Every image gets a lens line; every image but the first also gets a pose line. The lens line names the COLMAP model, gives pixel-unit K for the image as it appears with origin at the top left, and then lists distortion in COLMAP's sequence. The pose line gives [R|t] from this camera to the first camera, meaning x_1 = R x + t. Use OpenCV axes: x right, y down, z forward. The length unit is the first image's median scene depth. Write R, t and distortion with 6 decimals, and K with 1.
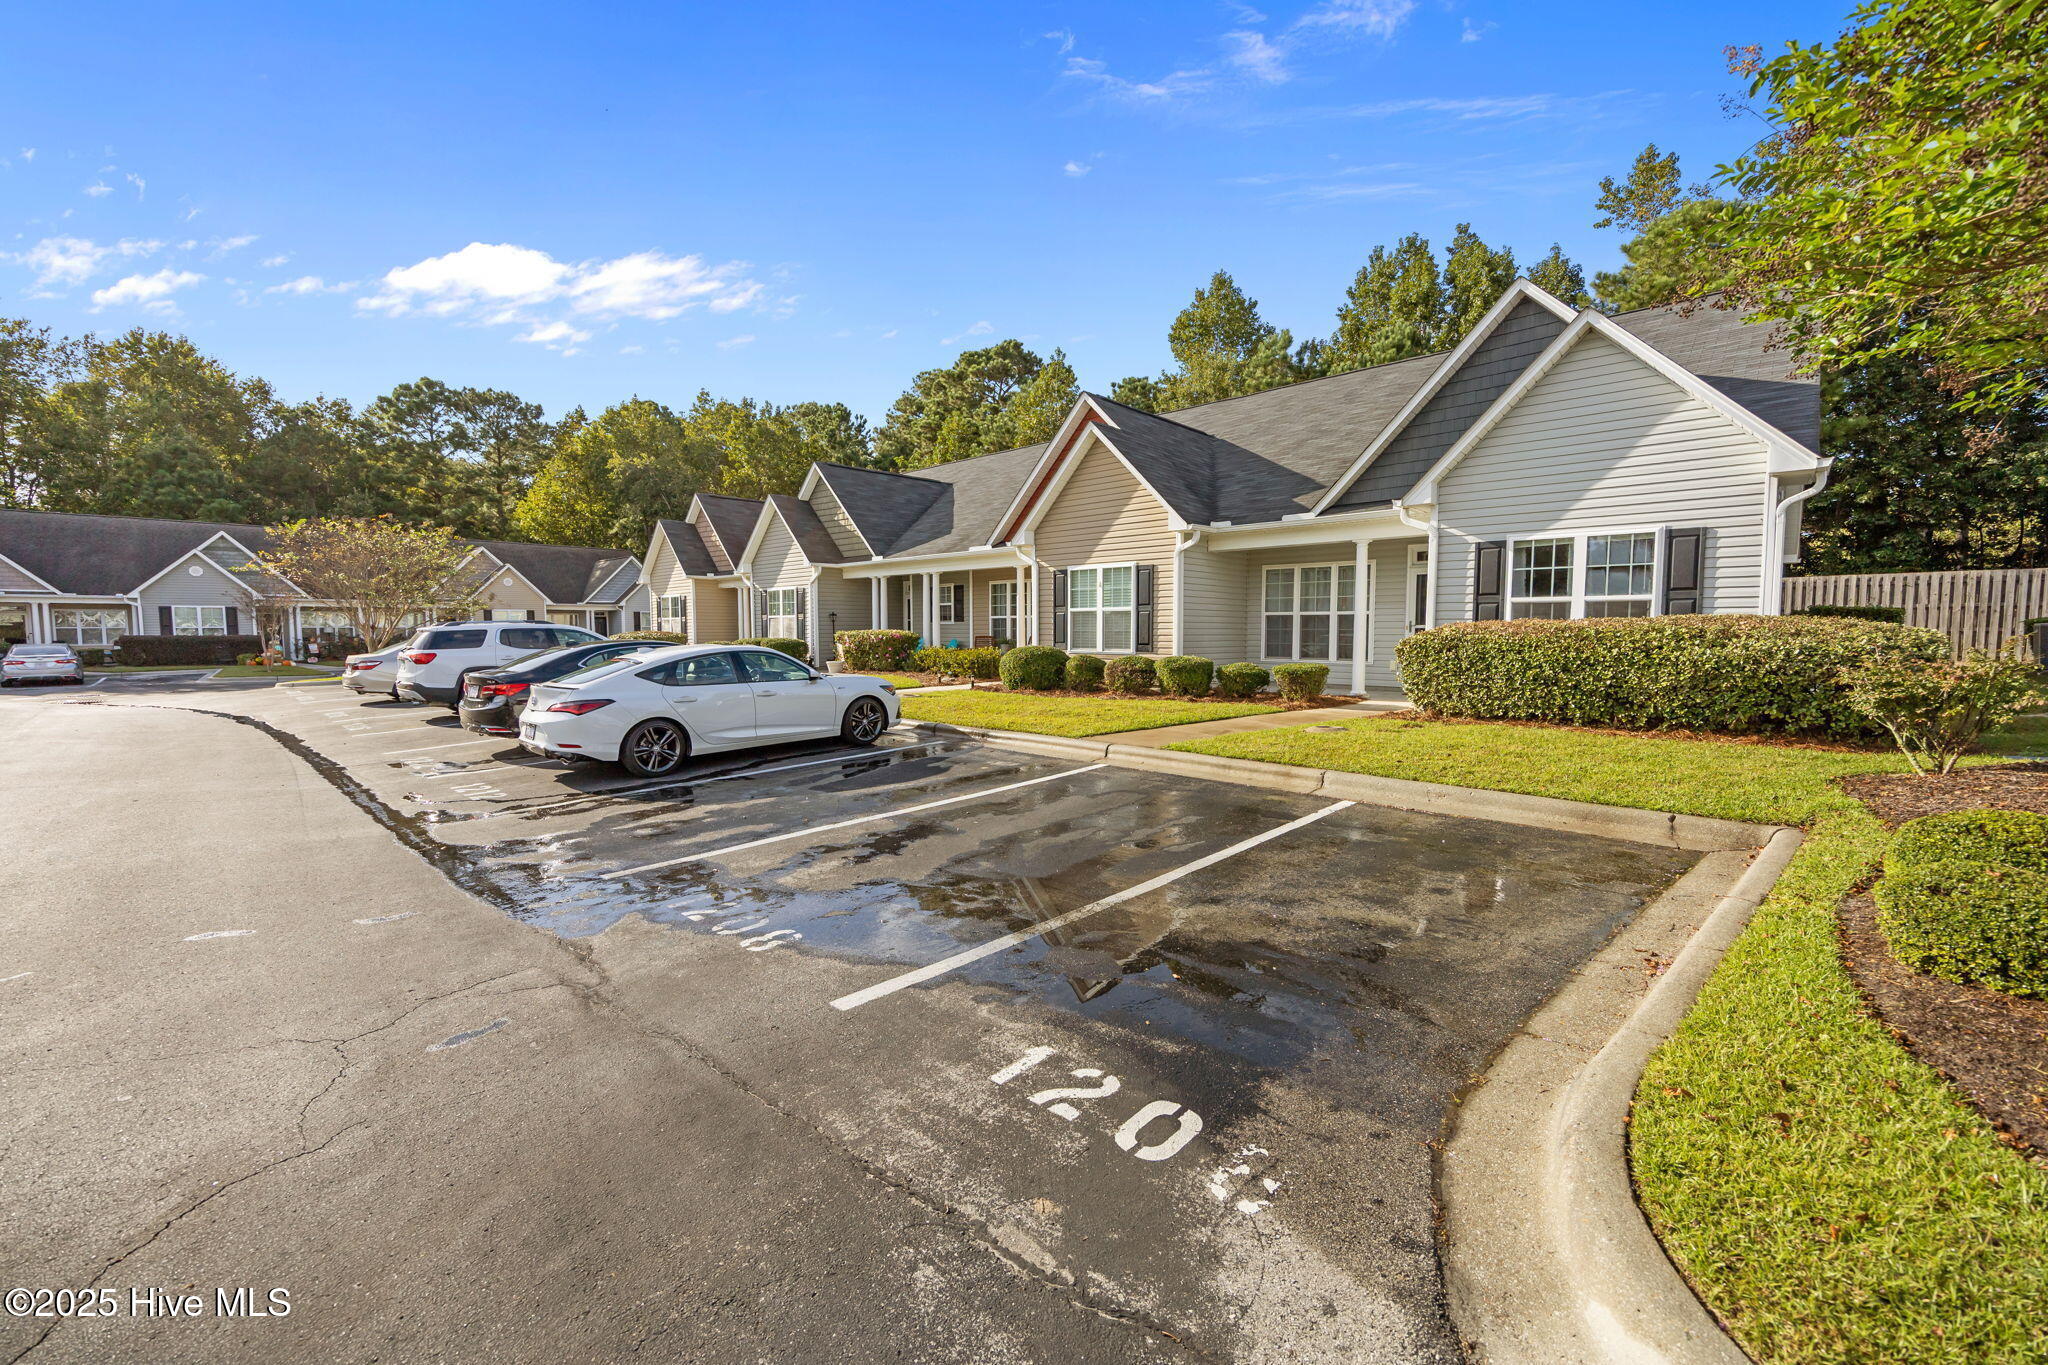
lens RADIAL K [[826.8, 0, 1019.3], [0, 826.8, 681.9], [0, 0, 1]] dist [0.002148, 0.000558]
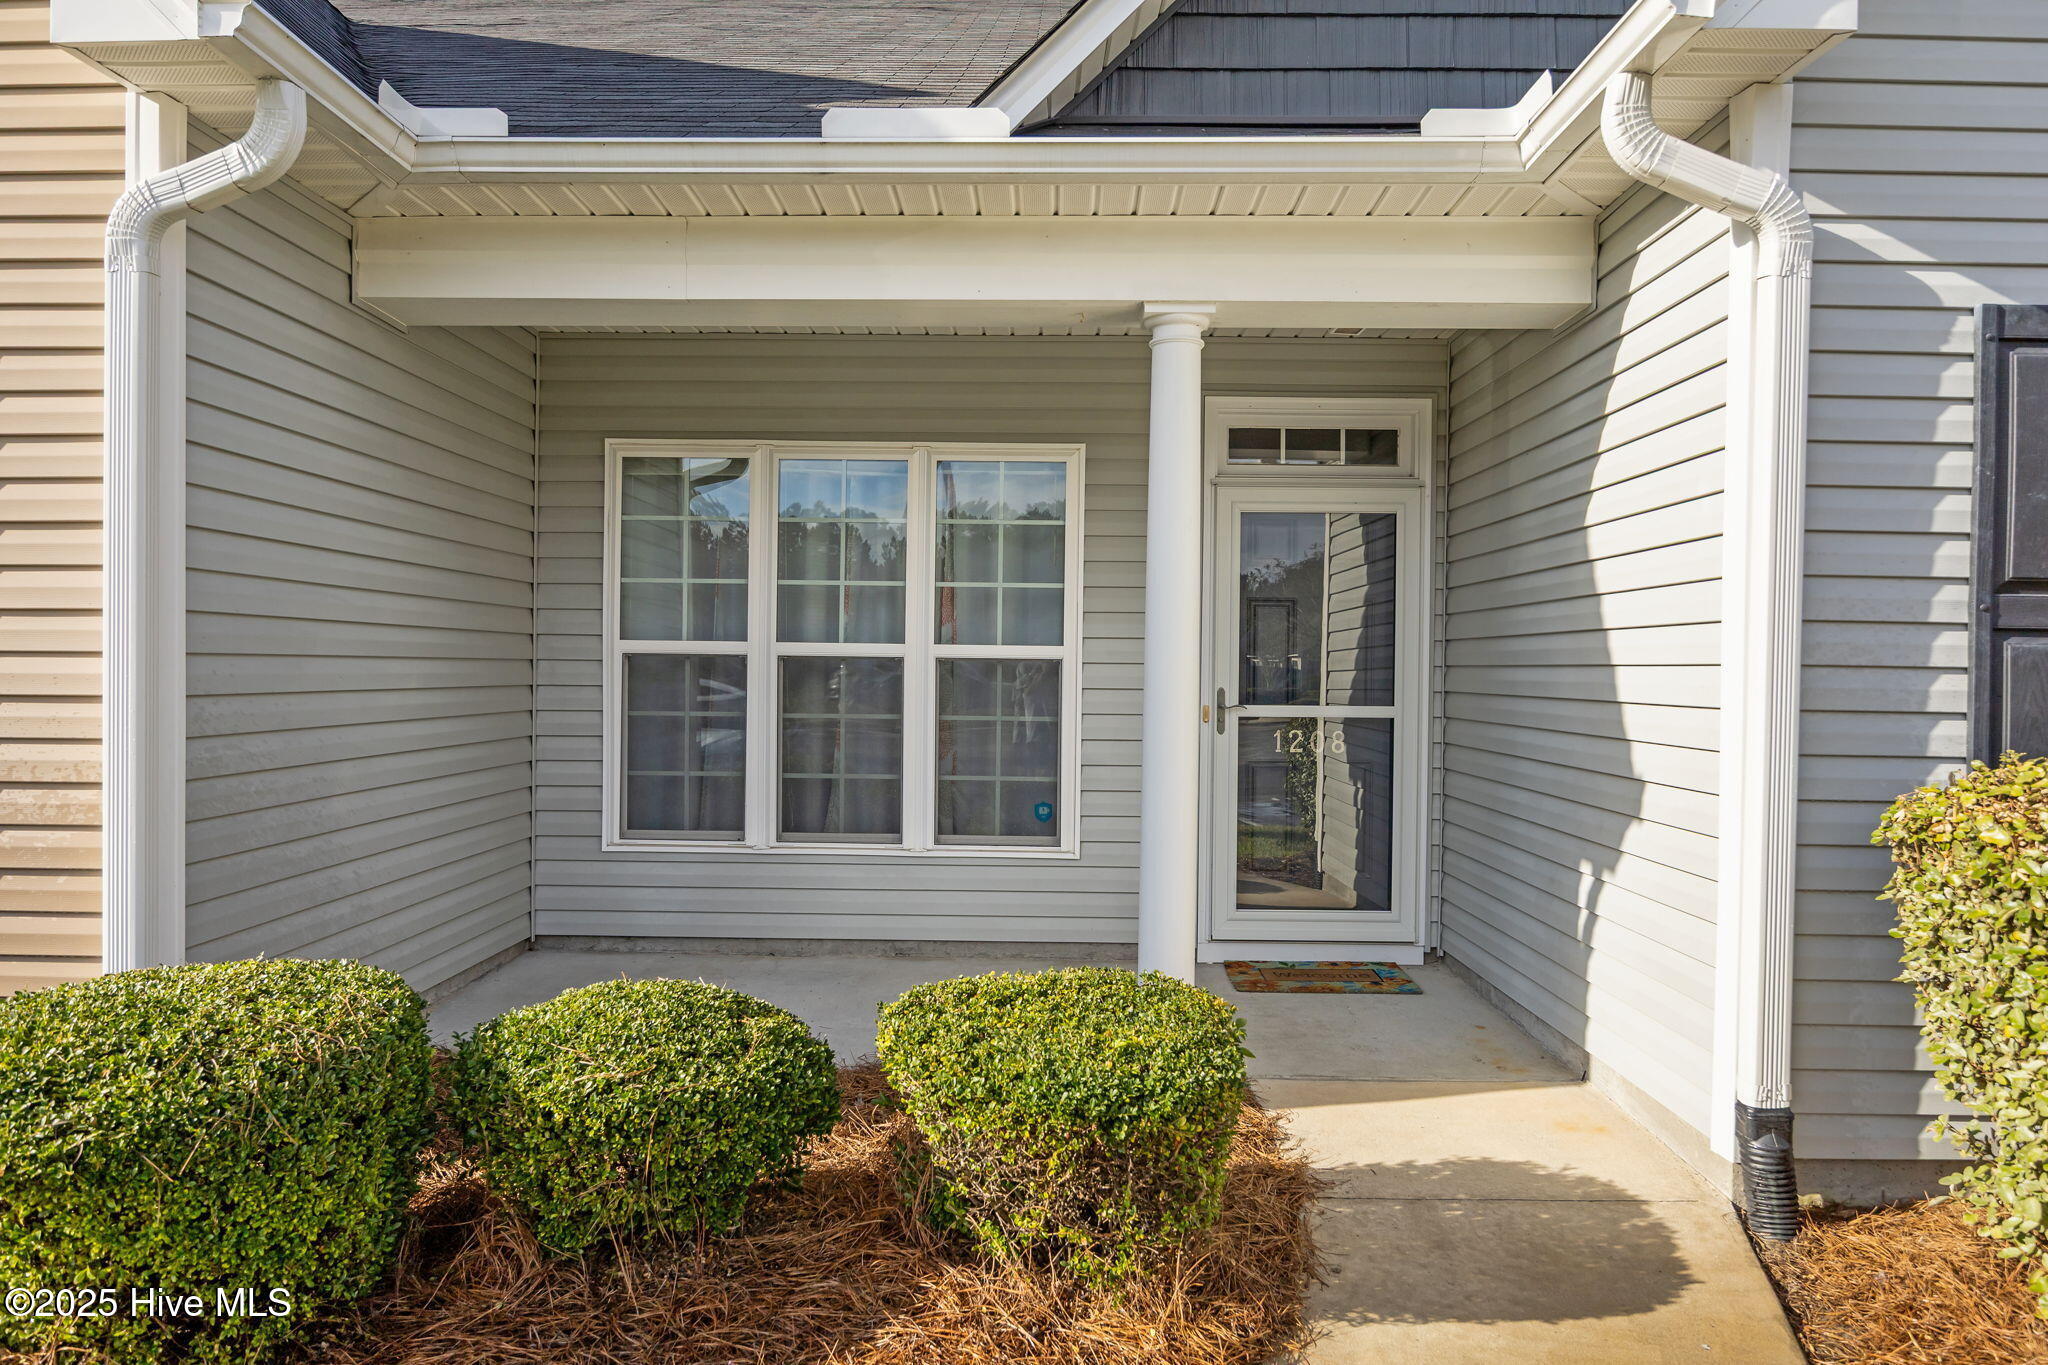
lens RADIAL K [[1244.5, 0, 1022.6], [0, 1244.5, 675.5], [0, 0, 1]] dist [-0.008774, 0.001902]
pose [[0.733785, 0.003364, 0.679373, 0.152888], [0.031136, 0.998770, -0.038575, -0.061134], [-0.678668, 0.049459, 0.732778, 0.711578]]
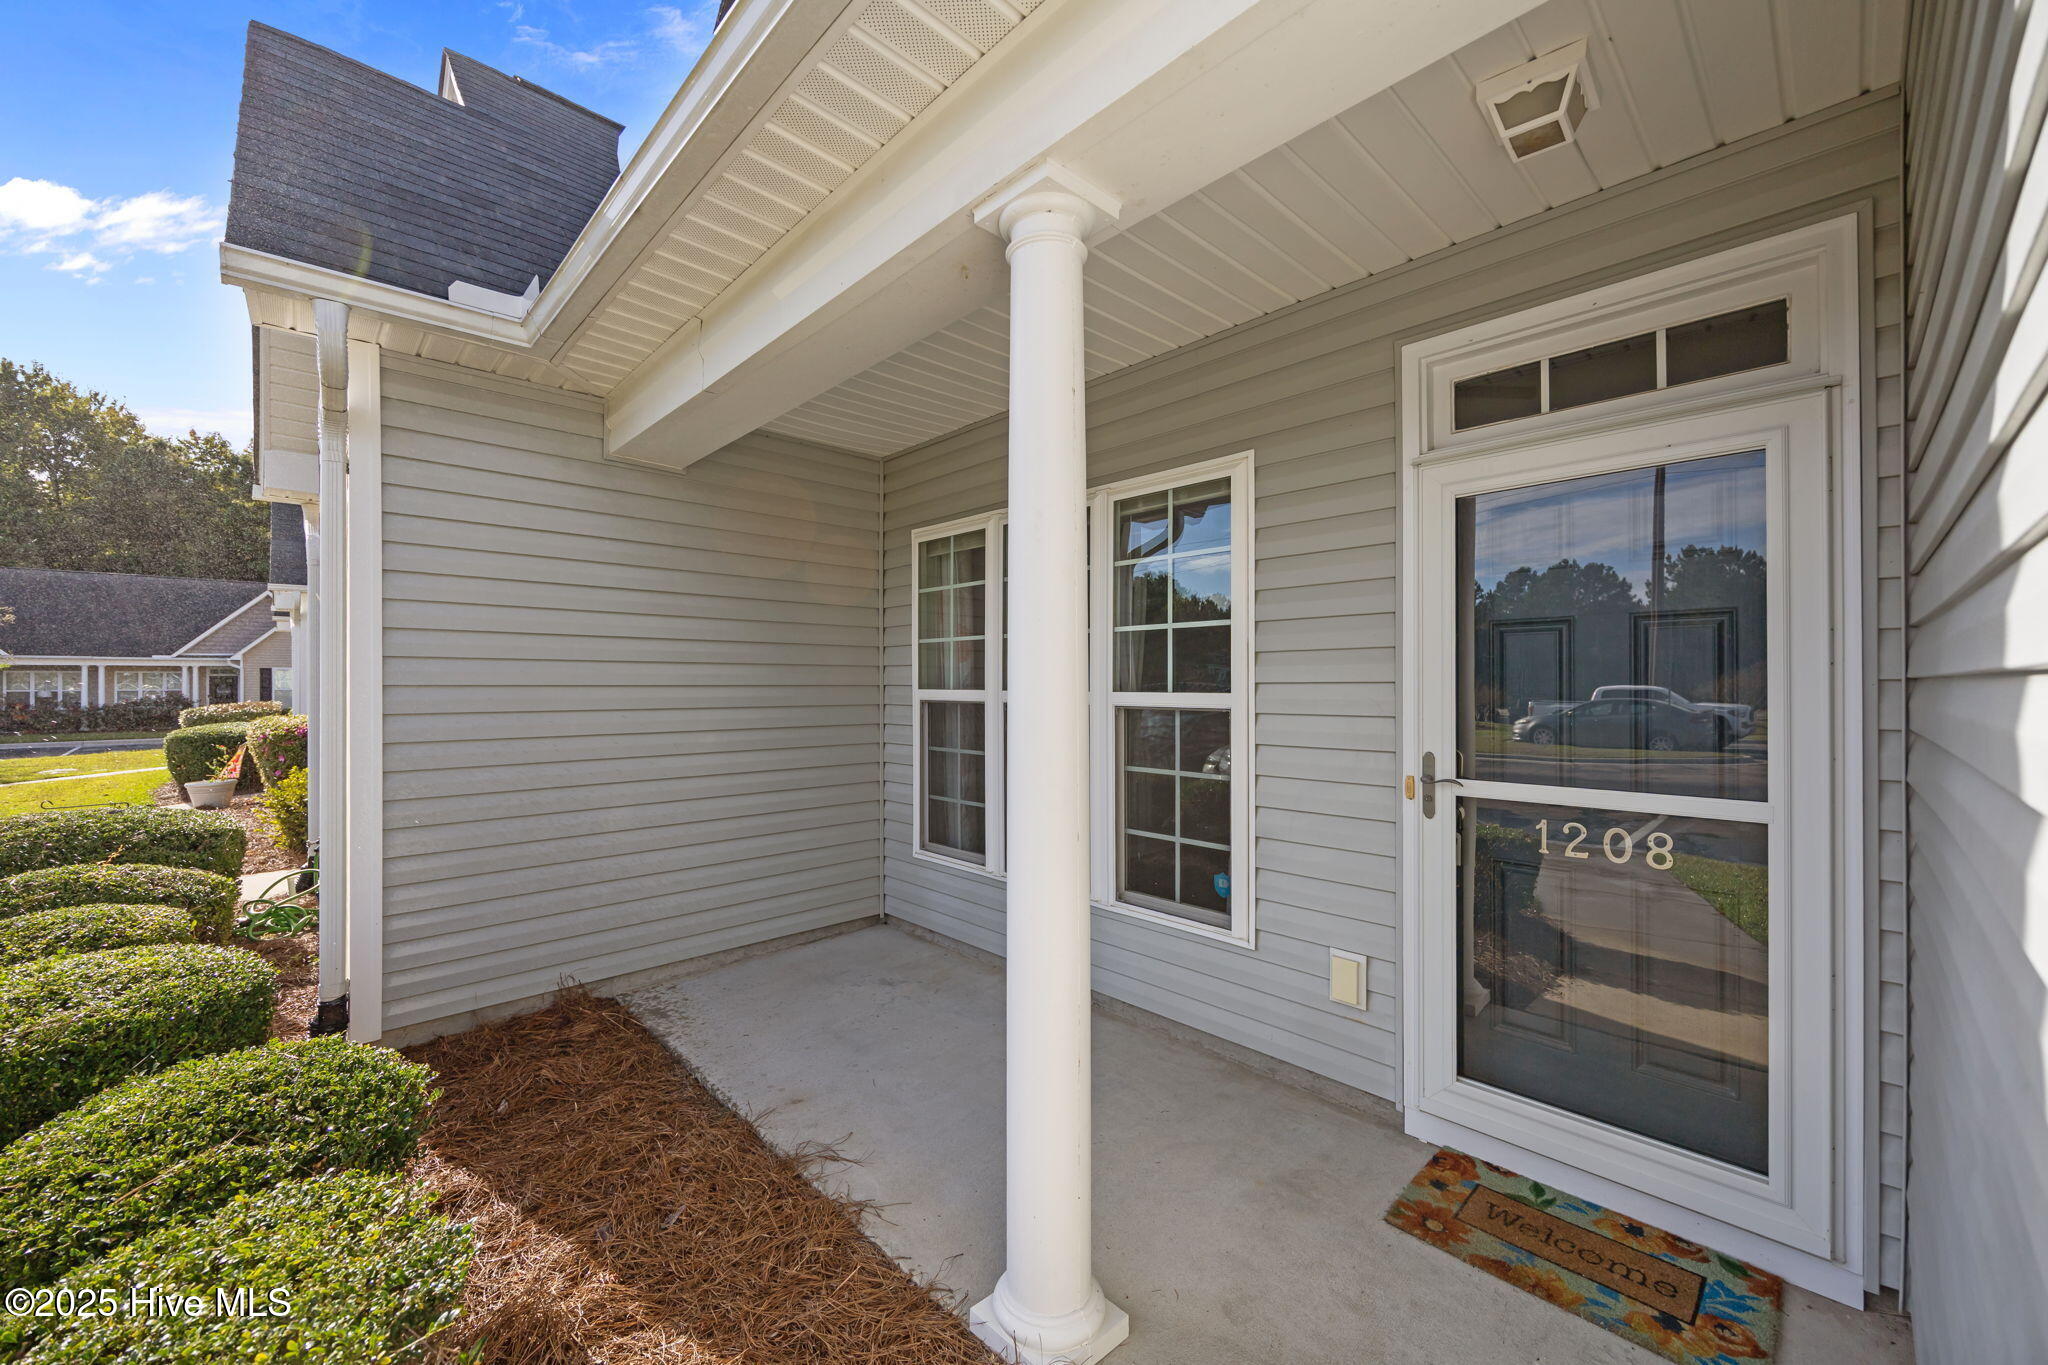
lens RADIAL K [[780.2, 0, 1036.6], [0, 780.2, 679.8], [0, 0, 1]] dist [-0.002873, -0.000010]
pose [[0.999197, 0.000846, -0.040050, 0.370125], [-0.003610, 0.997611, -0.068983, -0.073250], [0.039896, 0.069072, 0.996814, 0.776041]]
